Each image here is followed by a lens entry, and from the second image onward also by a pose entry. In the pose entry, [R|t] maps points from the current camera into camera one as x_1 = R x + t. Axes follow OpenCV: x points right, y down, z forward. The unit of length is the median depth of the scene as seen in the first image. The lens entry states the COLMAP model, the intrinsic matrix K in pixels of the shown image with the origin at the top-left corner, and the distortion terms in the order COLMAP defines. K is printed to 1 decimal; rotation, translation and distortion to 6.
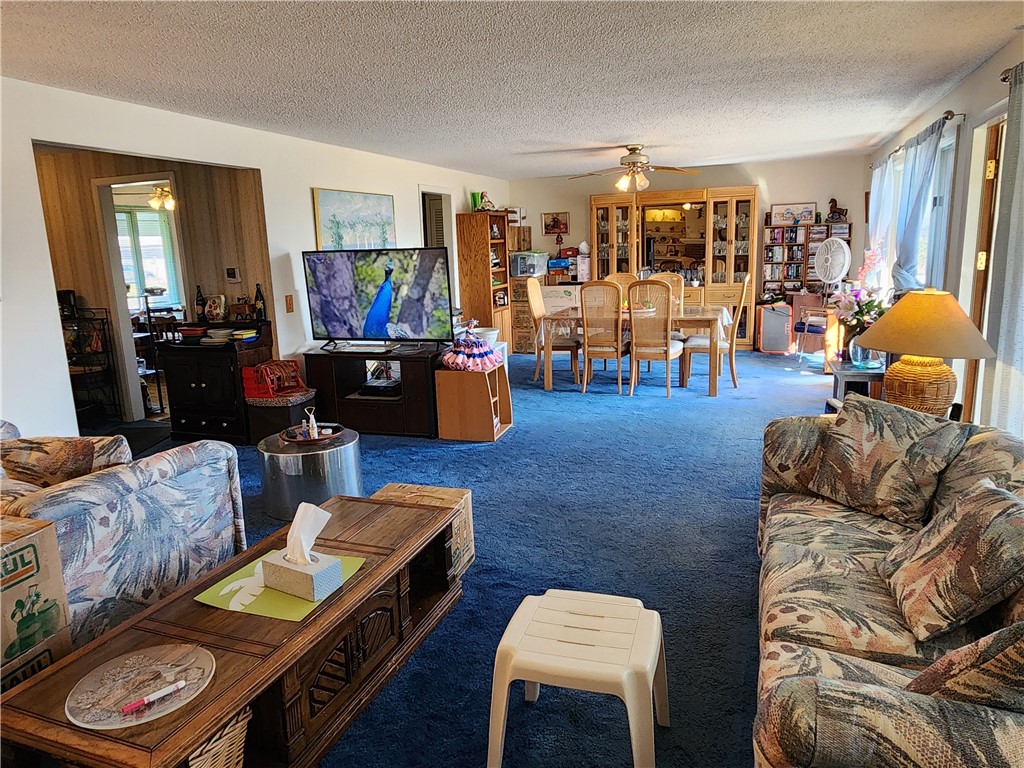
lens RADIAL K [[698.0, 0, 512.3], [0, 698.0, 382.0], [0, 0, 1]] dist [-0.007388, -0.000917]
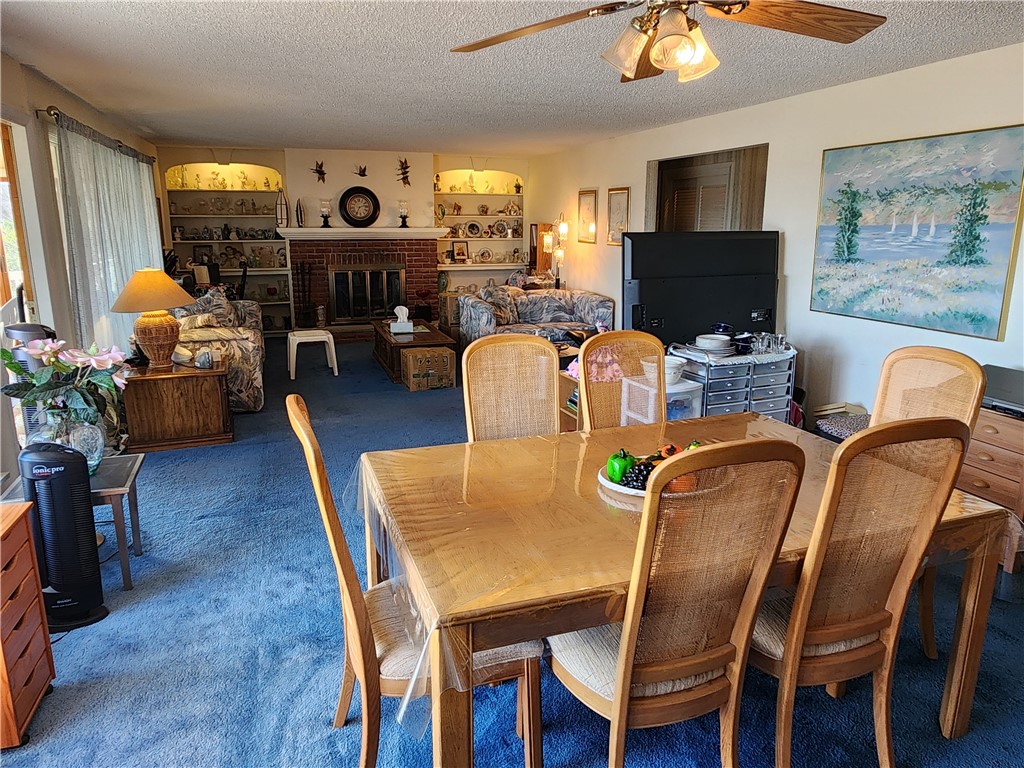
lens RADIAL K [[698.0, 0, 512.8], [0, 698.0, 384.1], [0, 0, 1]] dist [-0.007388, -0.000917]
pose [[-0.775020, 0.161094, -0.611059, 0.464653], [-0.113404, 0.915810, 0.385268, -0.278559], [0.621678, 0.367887, -0.691502, 1.317466]]
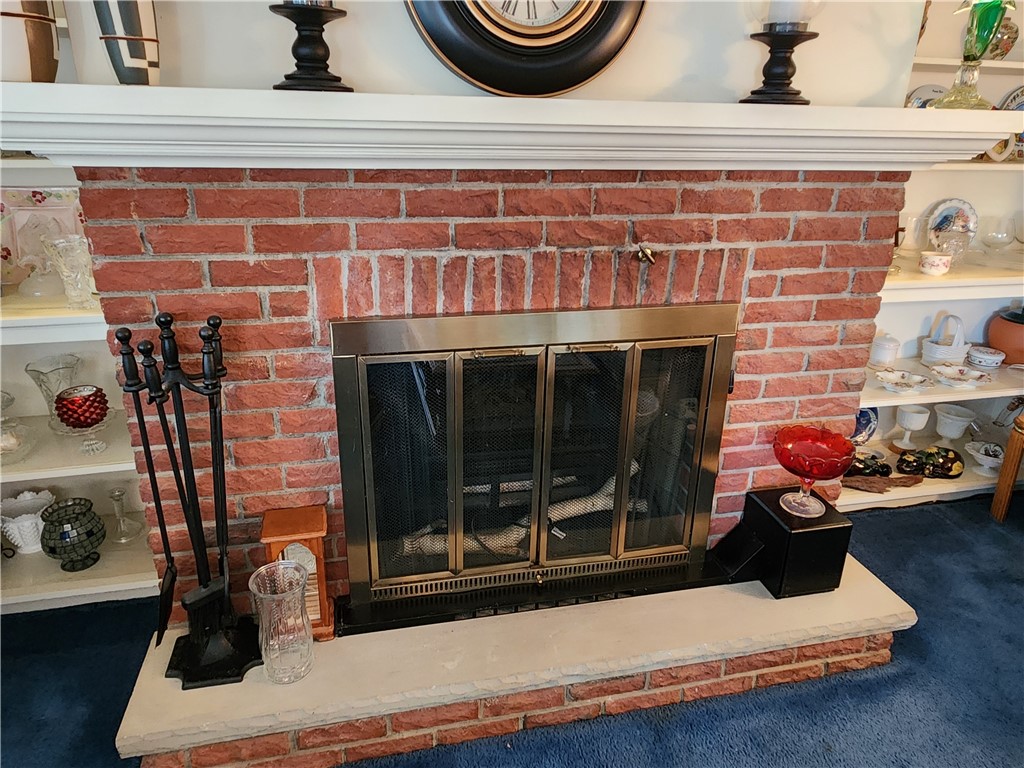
lens RADIAL K [[698.0, 0, 511.4], [0, 698.0, 383.4], [0, 0, 1]] dist [-0.007388, -0.000917]
pose [[-0.830030, 0.203046, -0.519445, 0.328533], [-0.114649, 0.849363, 0.515207, -0.214291], [0.545808, 0.487191, -0.681717, 1.039996]]
